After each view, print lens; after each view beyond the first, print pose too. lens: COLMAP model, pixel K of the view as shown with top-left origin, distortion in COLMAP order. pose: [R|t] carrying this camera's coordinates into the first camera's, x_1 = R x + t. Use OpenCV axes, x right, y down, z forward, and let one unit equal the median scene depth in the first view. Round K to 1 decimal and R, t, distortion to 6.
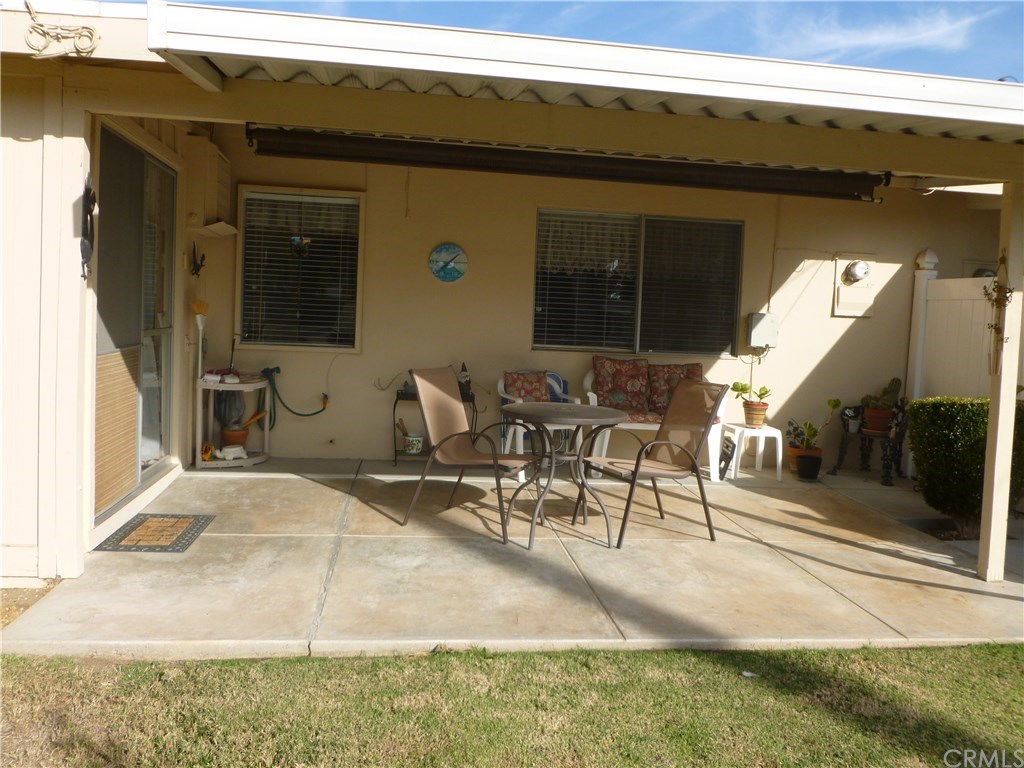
lens RADIAL K [[876.5, 0, 511.5], [0, 876.5, 384.8], [0, 0, 1]] dist [-0.042072, 0.022949]
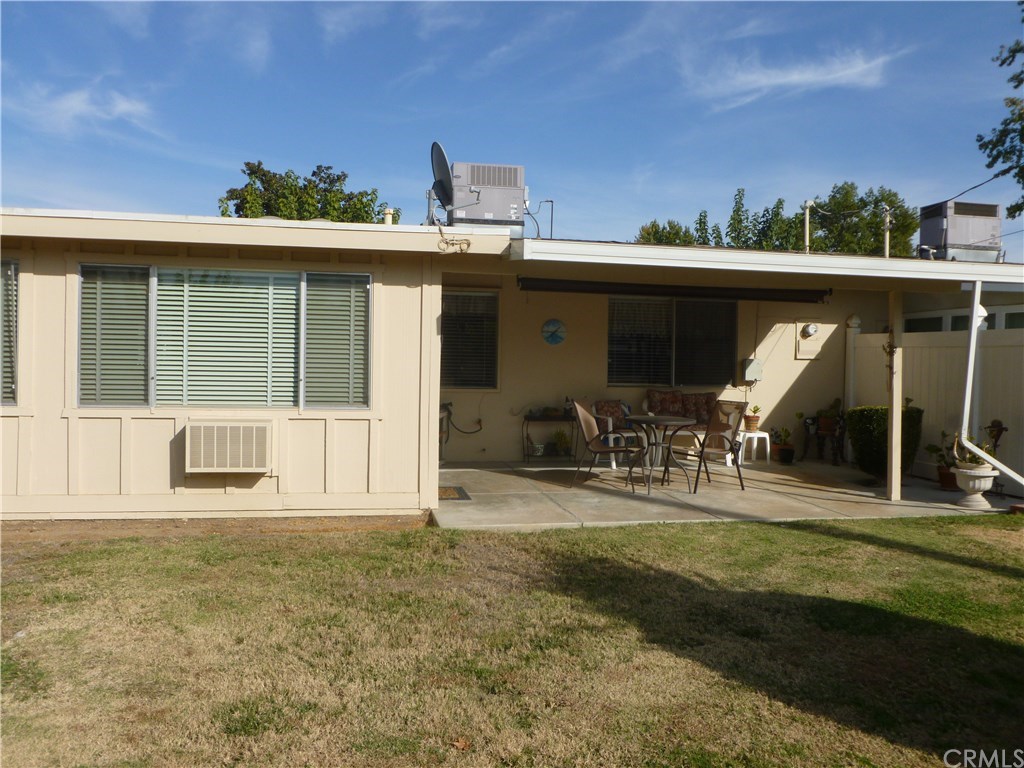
lens RADIAL K [[876.5, 0, 511.7], [0, 876.5, 383.9], [0, 0, 1]] dist [-0.042072, 0.022949]
pose [[0.997488, -0.028686, 0.064772, -0.246926], [0.031728, 0.998417, -0.046445, 0.021679], [-0.063338, 0.048383, 0.996819, -0.533616]]
